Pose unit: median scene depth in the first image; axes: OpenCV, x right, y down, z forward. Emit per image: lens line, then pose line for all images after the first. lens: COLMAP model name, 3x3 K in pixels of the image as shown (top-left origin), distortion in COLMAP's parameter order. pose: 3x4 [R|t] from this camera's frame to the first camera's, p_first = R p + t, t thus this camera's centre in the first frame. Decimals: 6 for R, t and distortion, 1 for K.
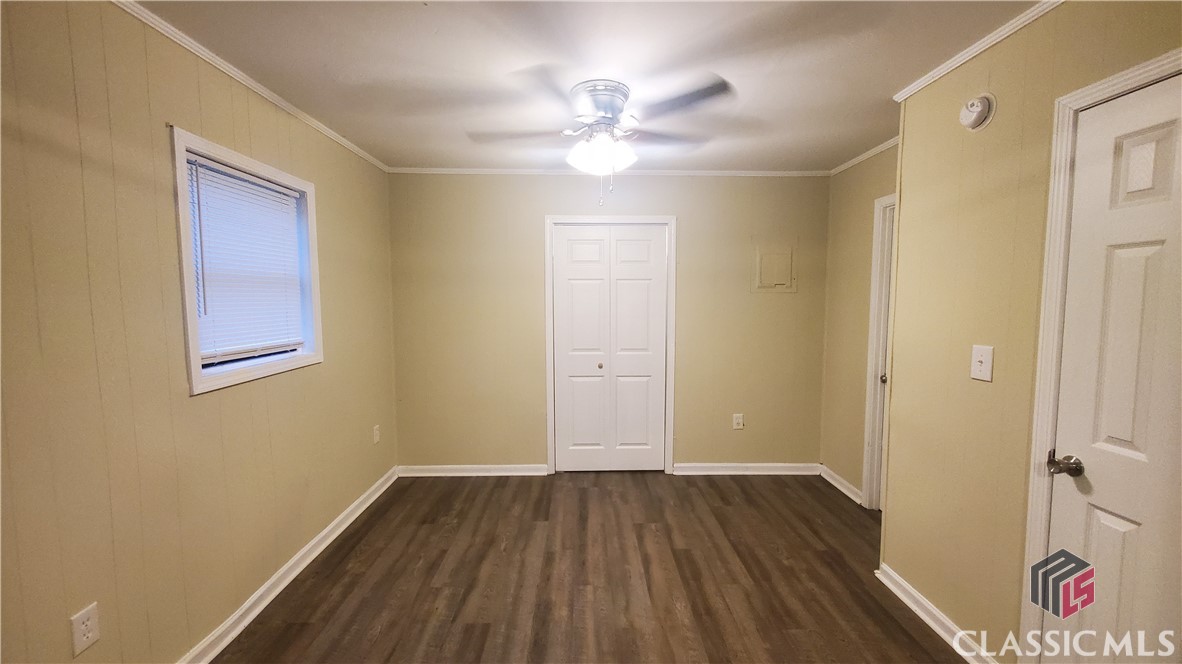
lens RADIAL K [[472.5, 0, 589.7], [0, 472.5, 332.2], [0, 0, 1]] dist [0.002081, -0.001461]
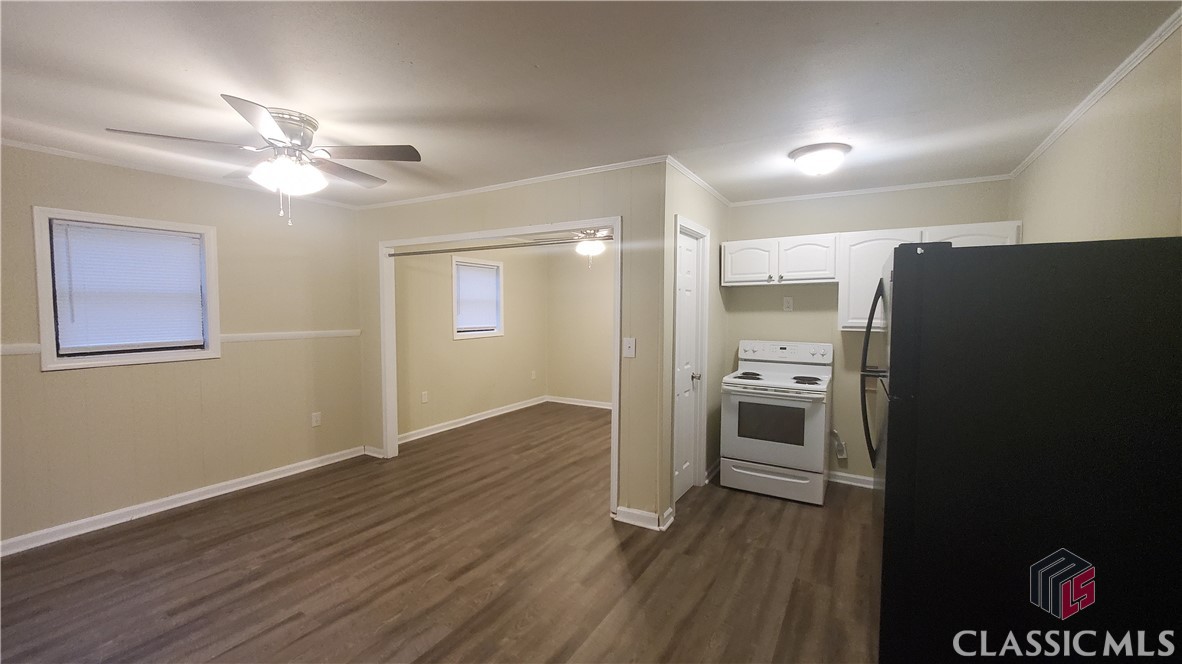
lens RADIAL K [[472.5, 0, 590.8], [0, 472.5, 332.8], [0, 0, 1]] dist [0.002081, -0.001461]
pose [[0.853720, 0.031803, -0.519760, 1.100203], [-0.044443, 0.998941, -0.011875, 0.059316], [0.518833, 0.033238, 0.854230, -0.846355]]
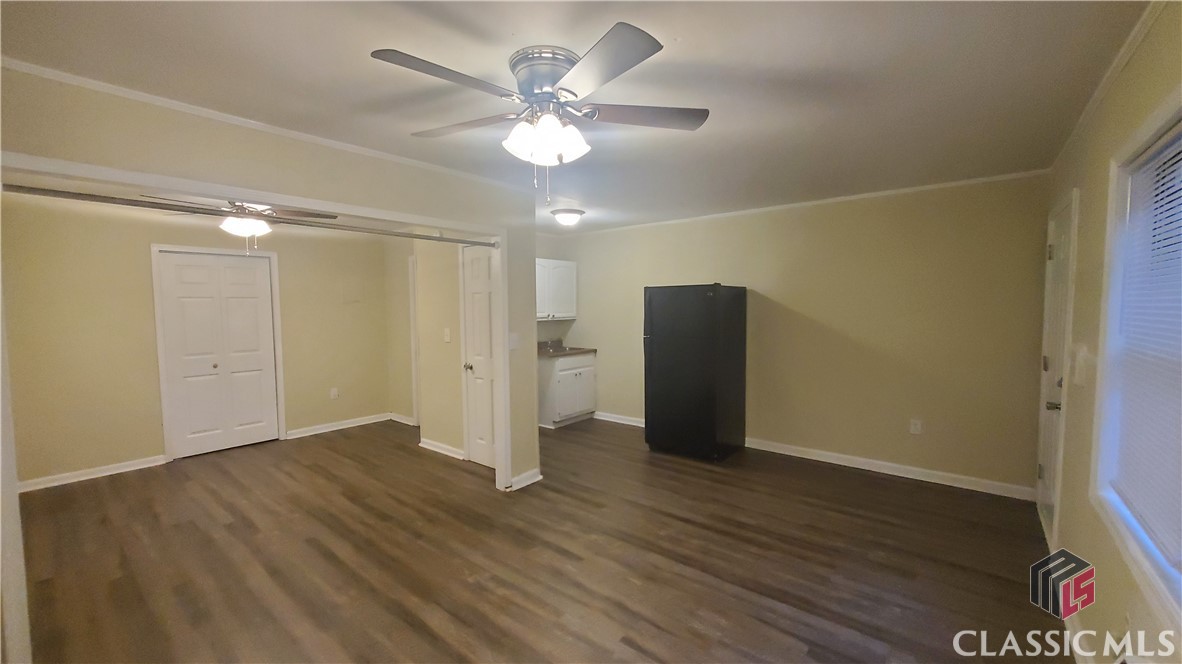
lens RADIAL K [[472.5, 0, 594.7], [0, 472.5, 333.7], [0, 0, 1]] dist [0.002081, -0.001461]
pose [[0.644791, -0.054301, 0.762428, -0.416398], [0.066689, 0.997666, 0.014655, 0.050673], [-0.761444, 0.041396, 0.646907, -0.874173]]
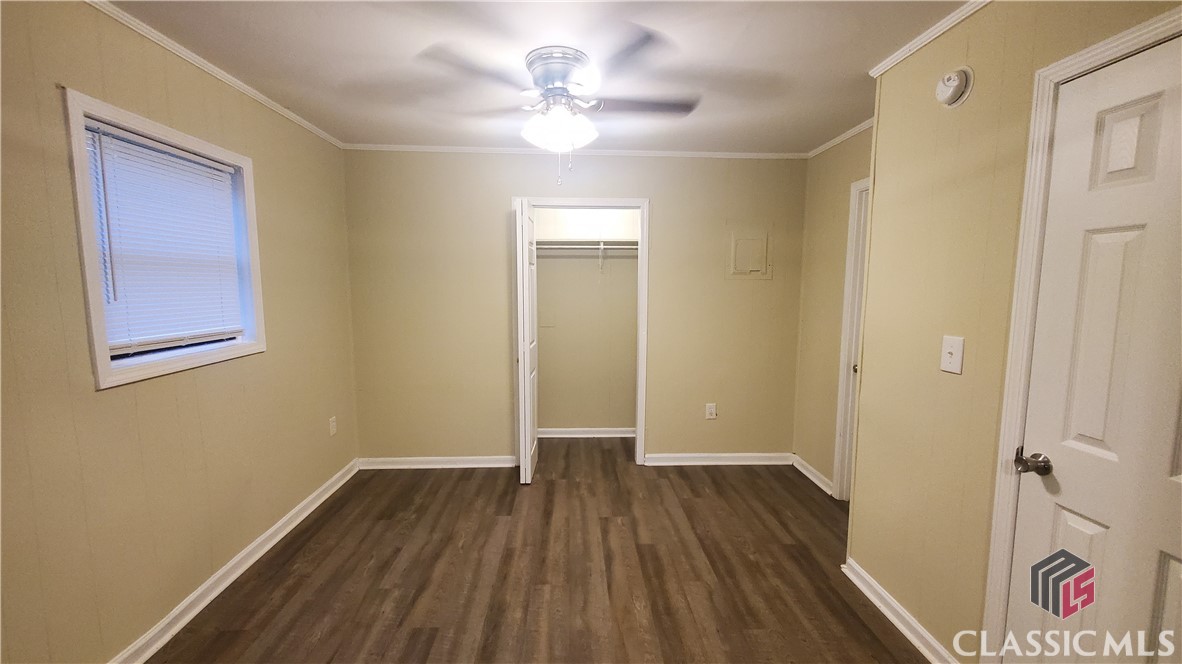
lens RADIAL K [[472.5, 0, 589.9], [0, 472.5, 332.8], [0, 0, 1]] dist [0.002081, -0.001461]
pose [[0.999607, 0.001883, 0.027972, 0.053063], [-0.002745, 0.999521, 0.030814, -0.004300], [-0.027901, -0.030878, 0.999134, 0.050422]]
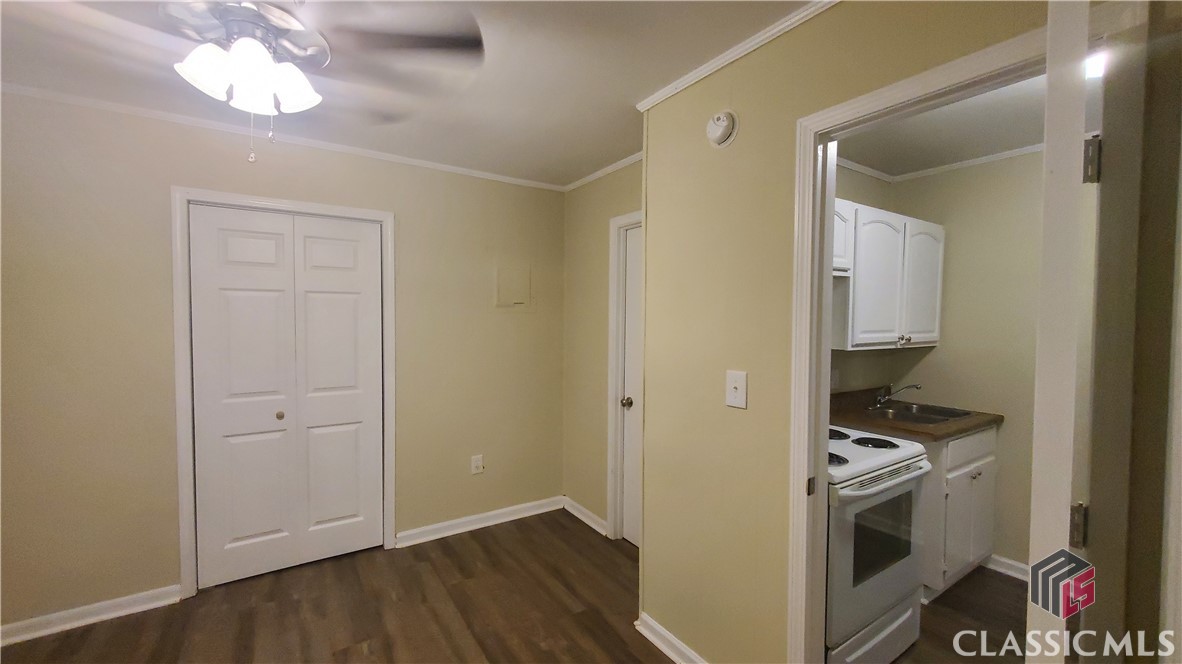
lens RADIAL K [[472.5, 0, 593.1], [0, 472.5, 332.4], [0, 0, 1]] dist [0.002081, -0.001461]
pose [[0.842926, -0.011248, 0.537912, 0.055874], [0.032492, 0.999021, -0.030026, -0.021742], [-0.537048, 0.042787, 0.842466, 0.249581]]
